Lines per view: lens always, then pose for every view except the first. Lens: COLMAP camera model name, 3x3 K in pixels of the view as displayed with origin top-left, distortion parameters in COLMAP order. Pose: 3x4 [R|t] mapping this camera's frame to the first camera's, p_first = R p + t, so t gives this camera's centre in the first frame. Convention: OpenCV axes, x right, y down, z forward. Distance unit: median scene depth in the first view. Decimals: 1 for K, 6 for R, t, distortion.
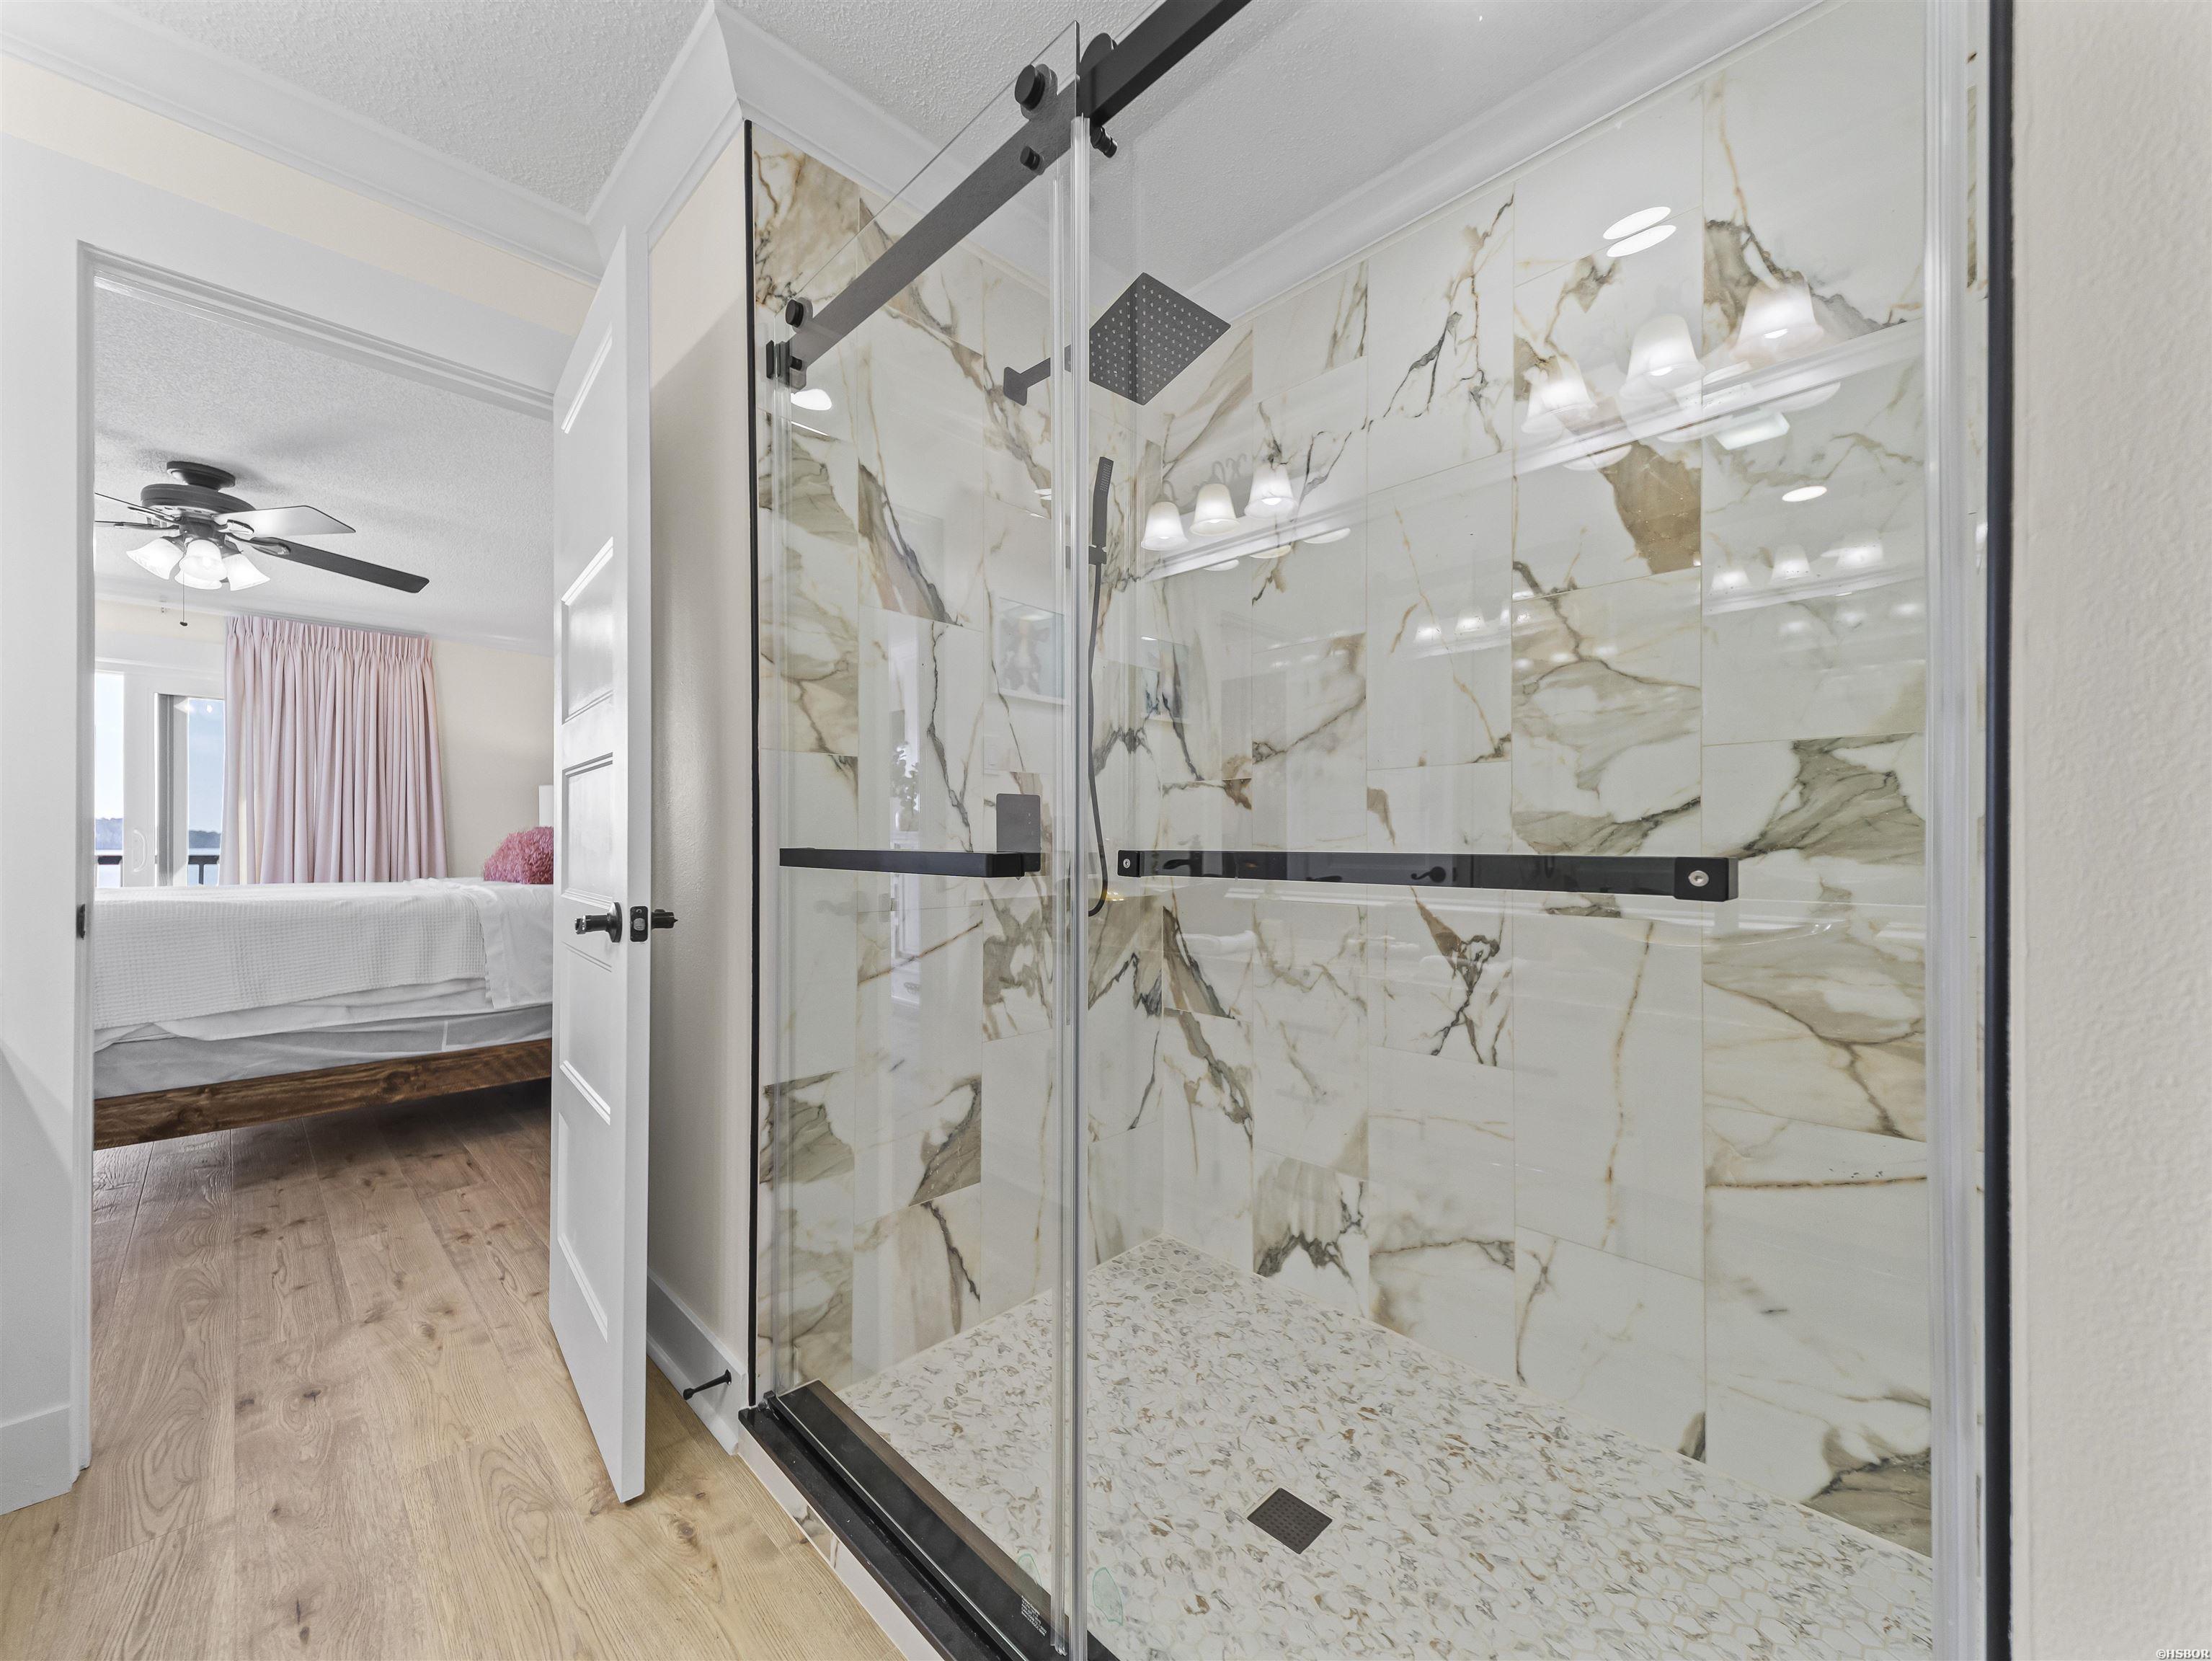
lens RADIAL K [[855.3, 0, 1111.3], [0, 855.3, 830.7], [0, 0, 1]] dist [0.026700, -0.008452]
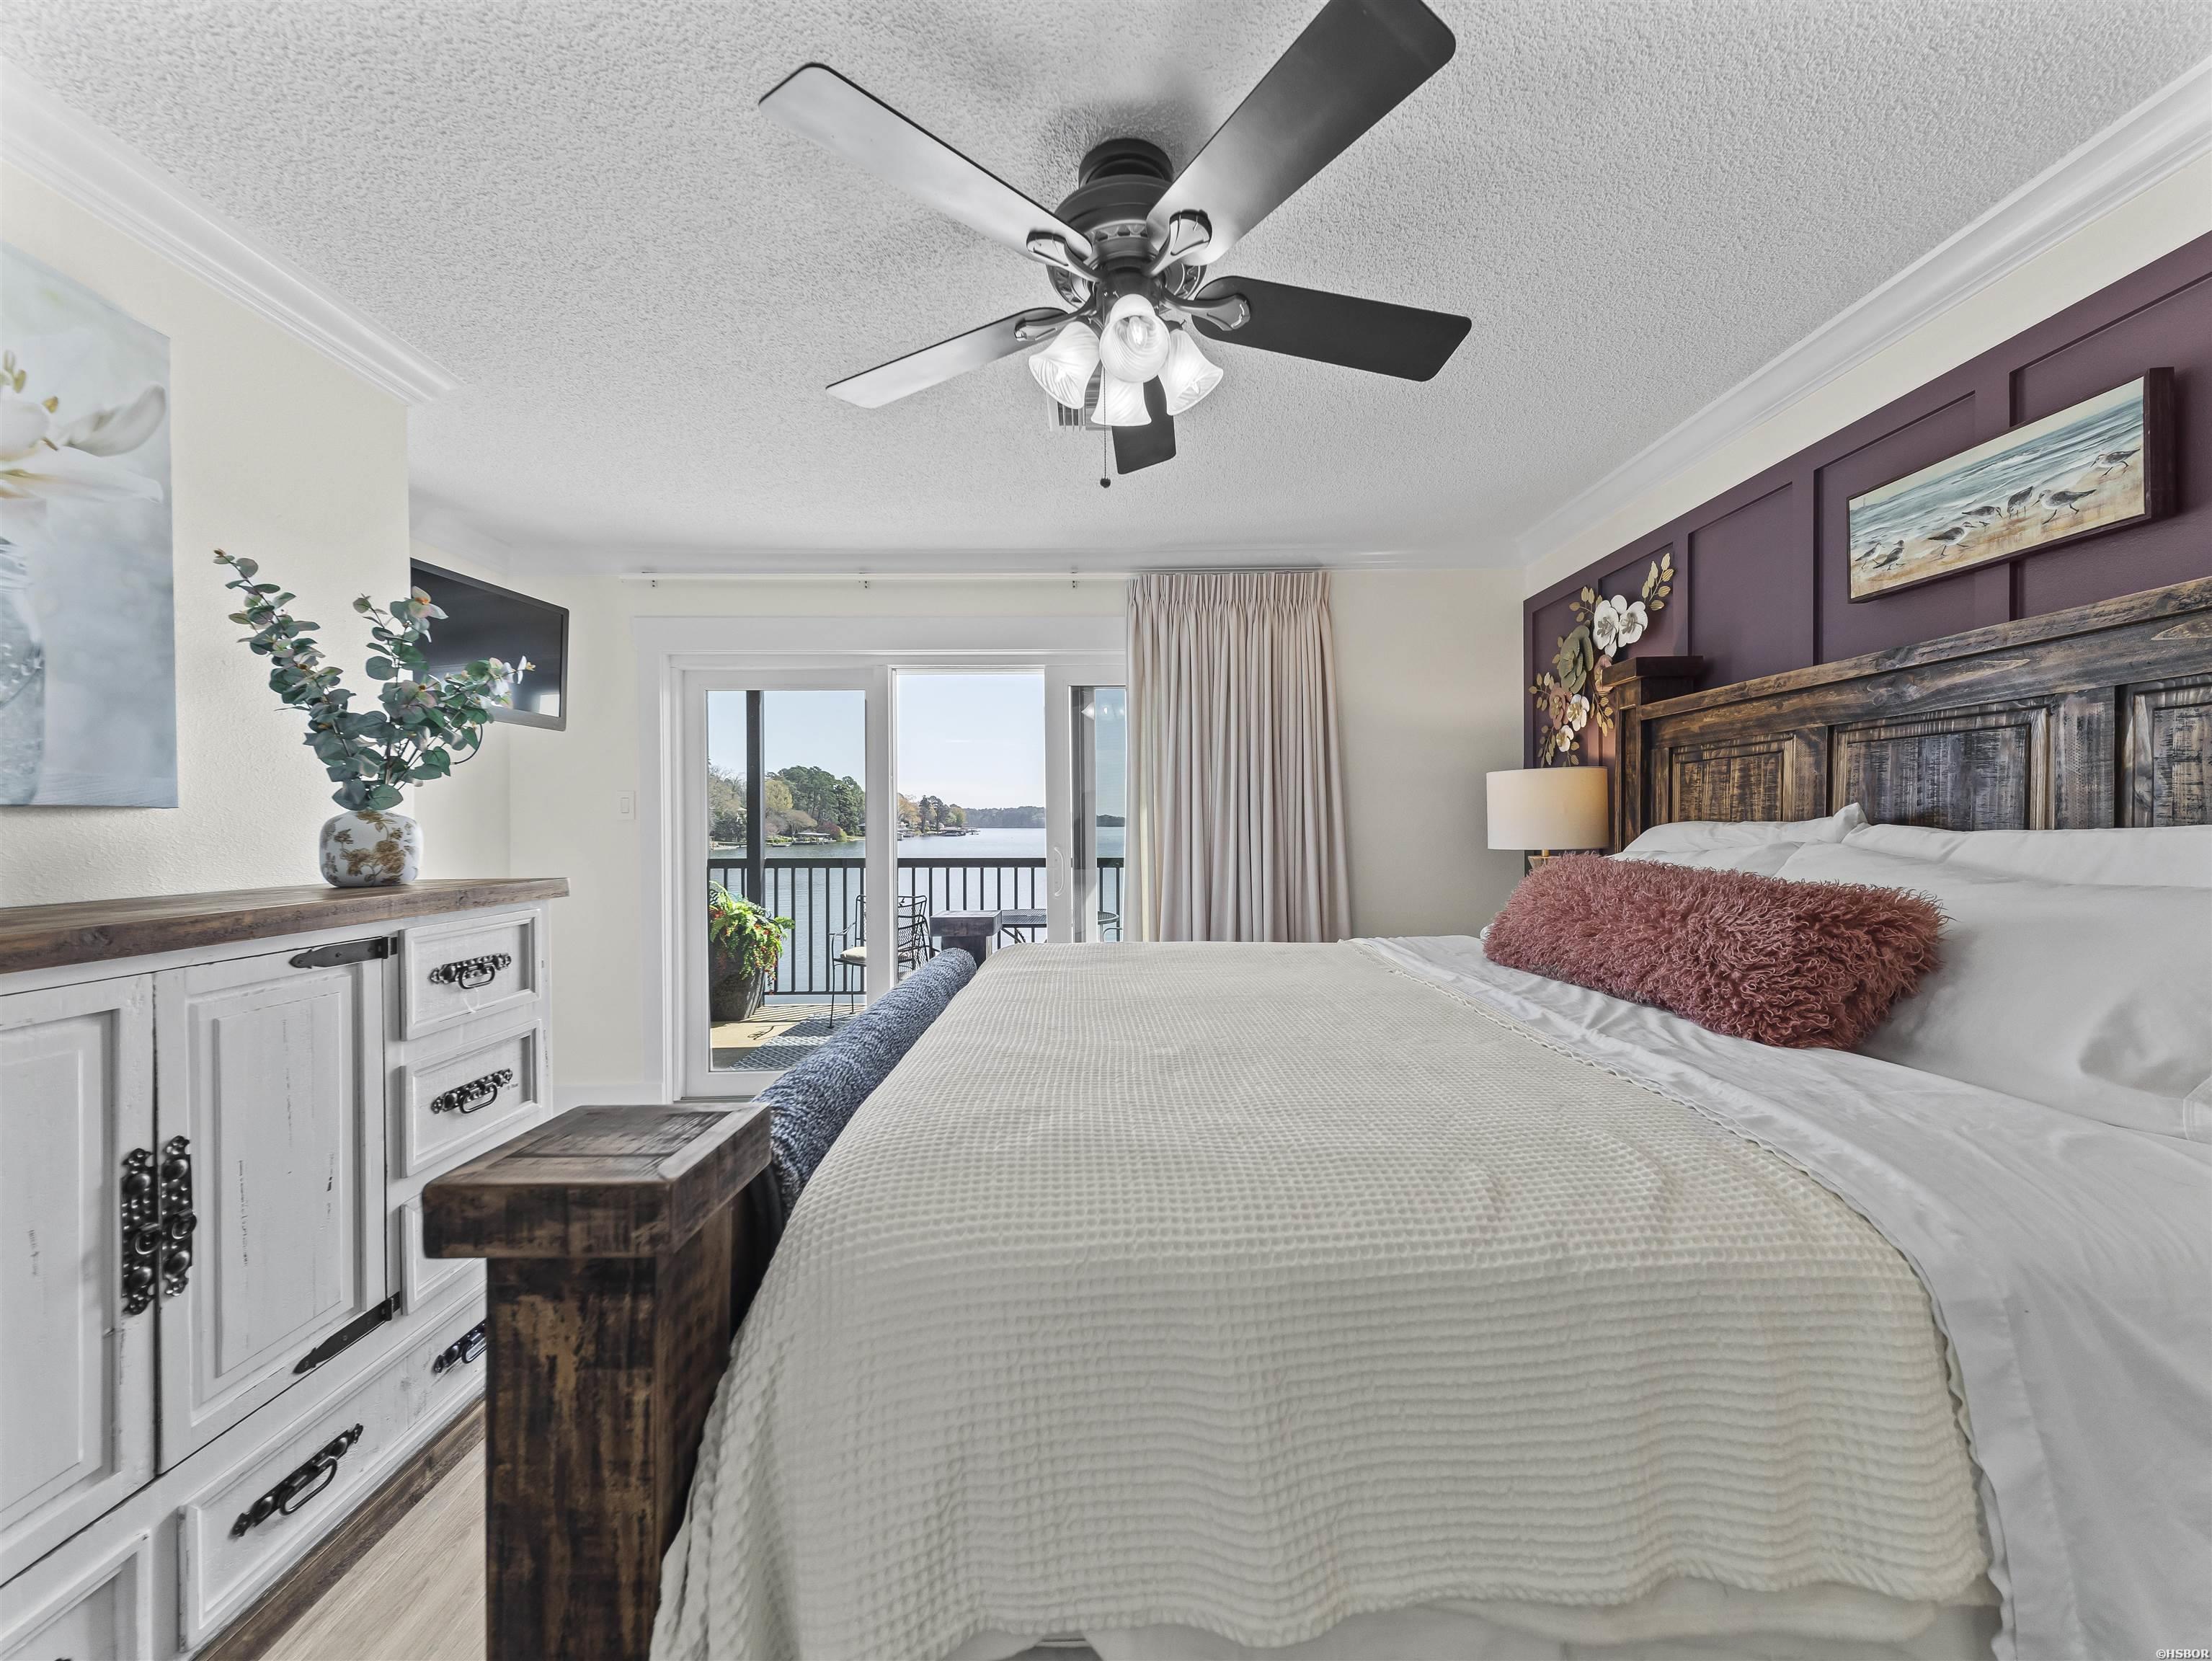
lens RADIAL K [[855.3, 0, 1110.1], [0, 855.3, 823.1], [0, 0, 1]] dist [0.026700, -0.008452]
pose [[0.704753, -0.007909, -0.709409, -0.756923], [0.018948, 0.999791, 0.007677, -0.048209], [0.709200, -0.018853, 0.704755, 0.692044]]
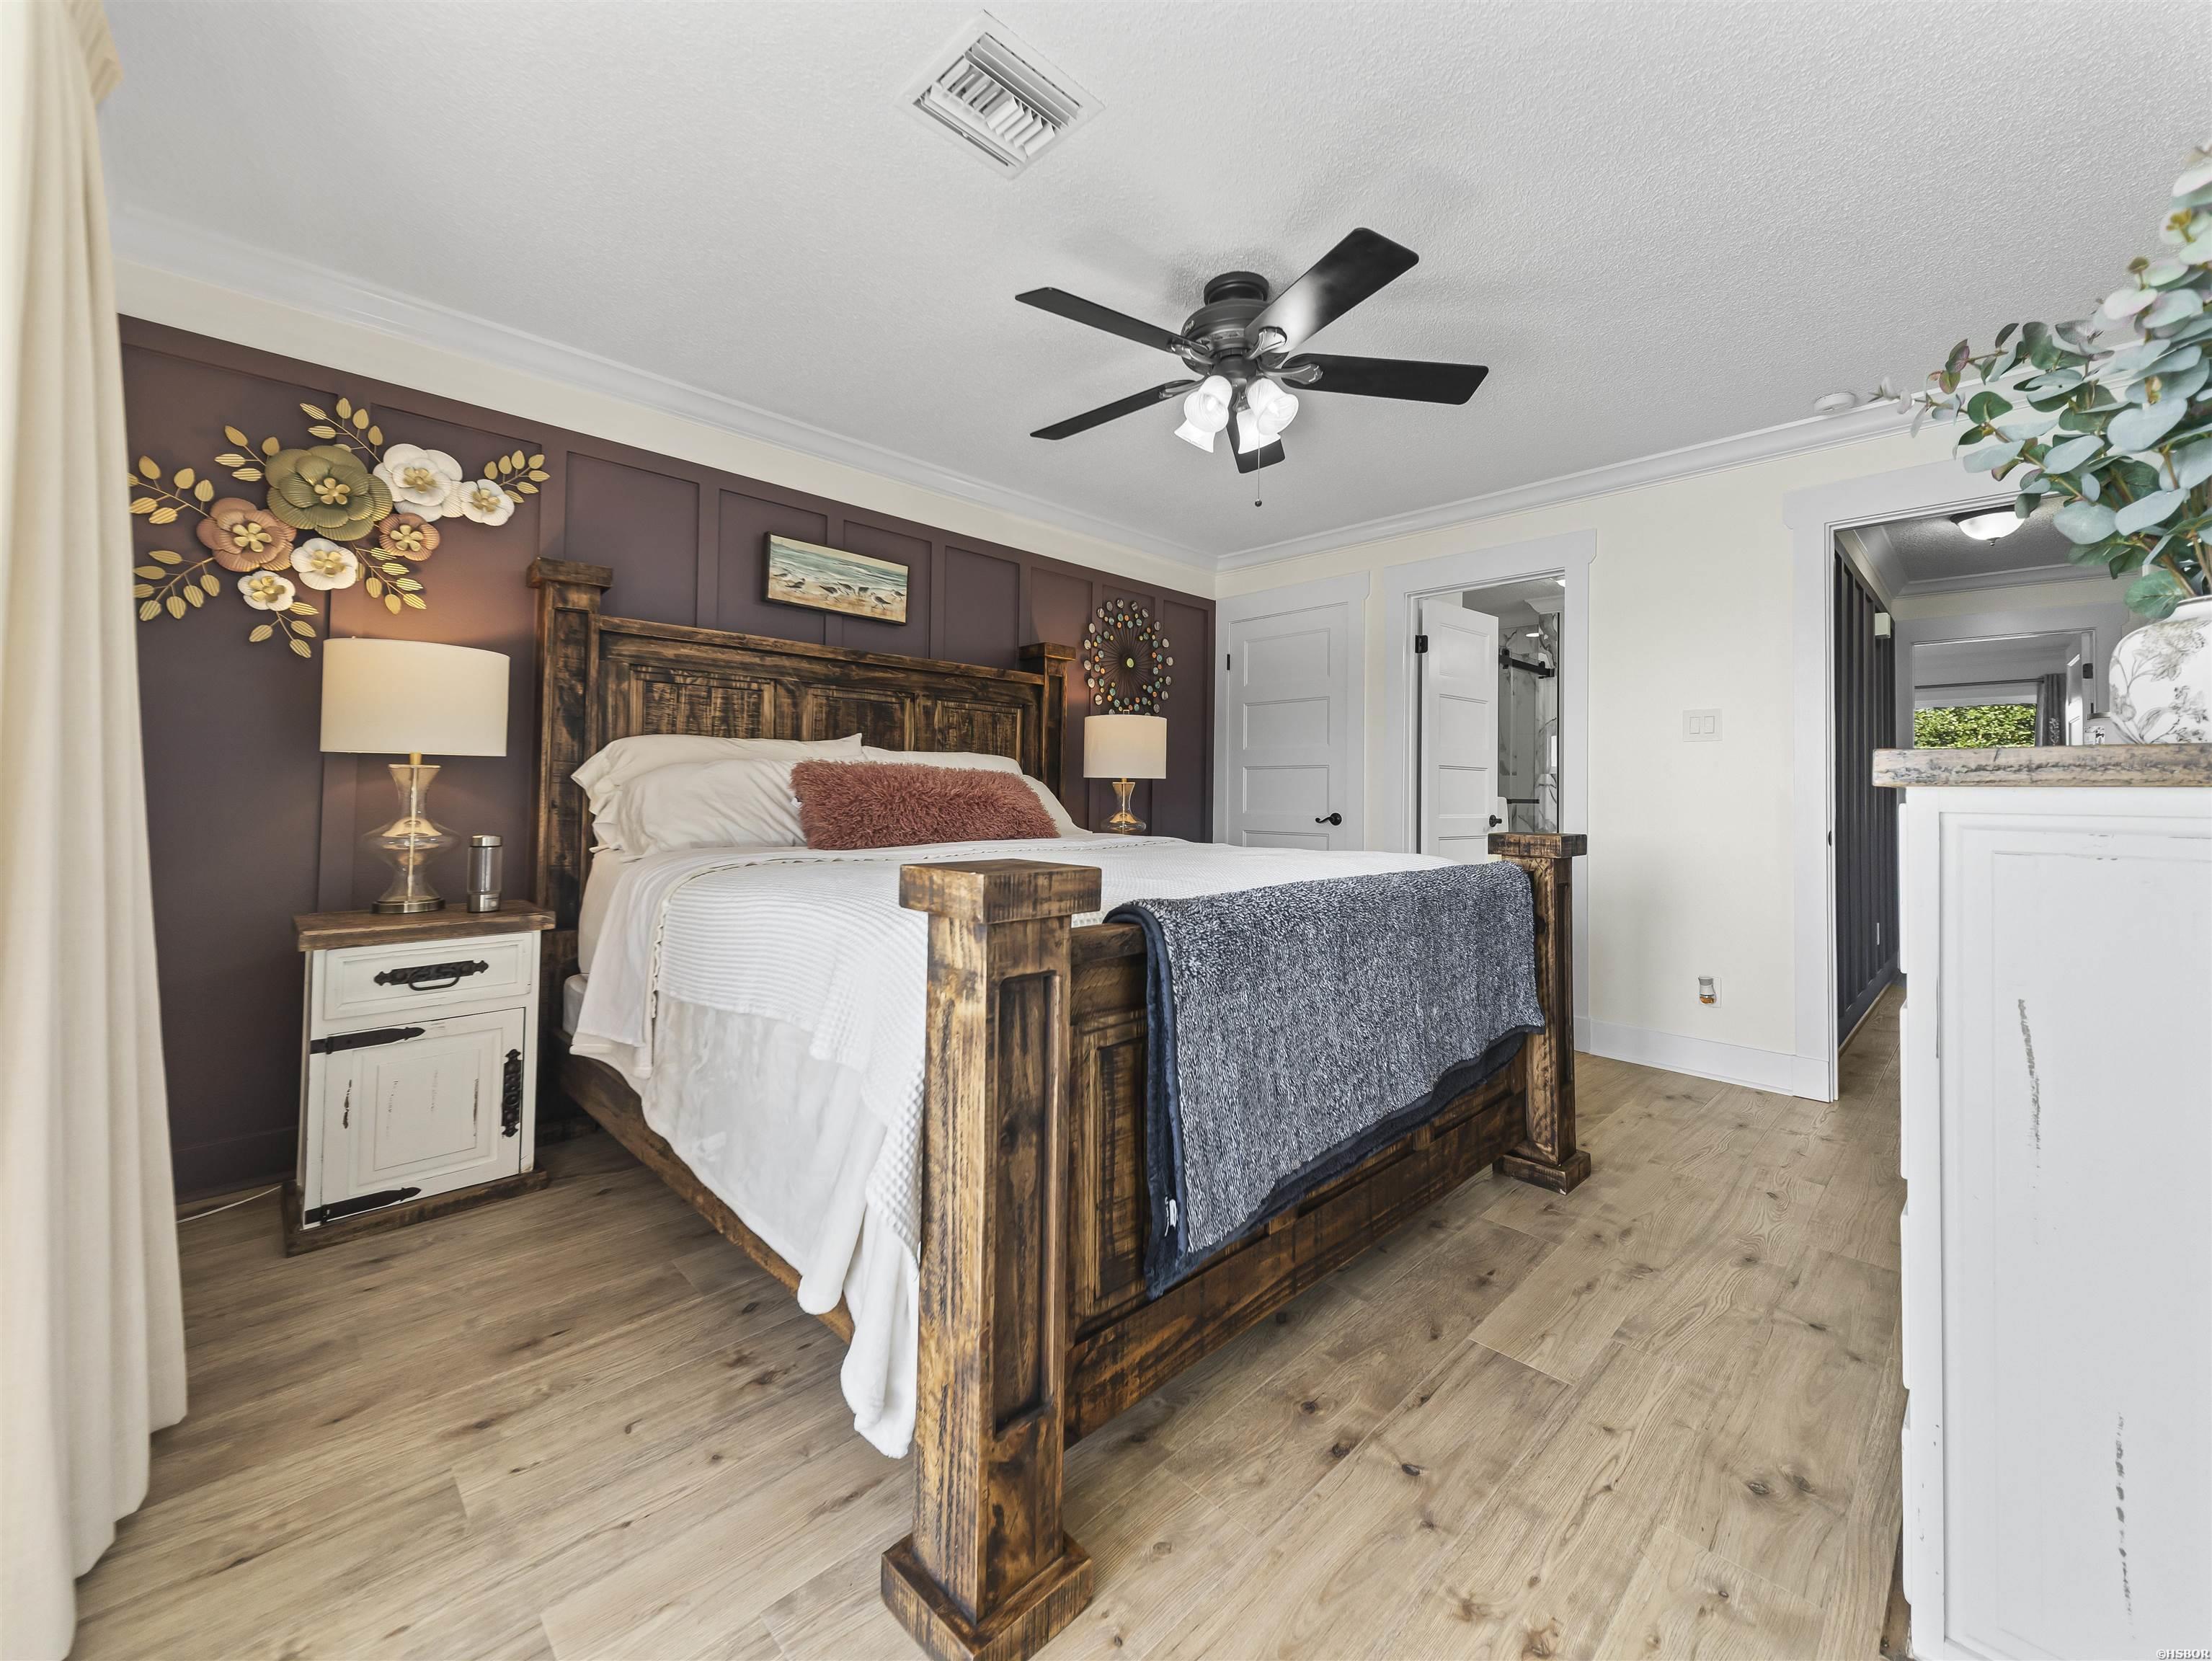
lens RADIAL K [[855.3, 0, 1088.8], [0, 855.3, 766.7], [0, 0, 1]] dist [0.026700, -0.008452]
pose [[0.037433, 0.027211, 0.998929, -1.918690], [-0.030356, 0.999199, -0.026080, 0.015669], [-0.998838, -0.029347, 0.038229, 1.184662]]
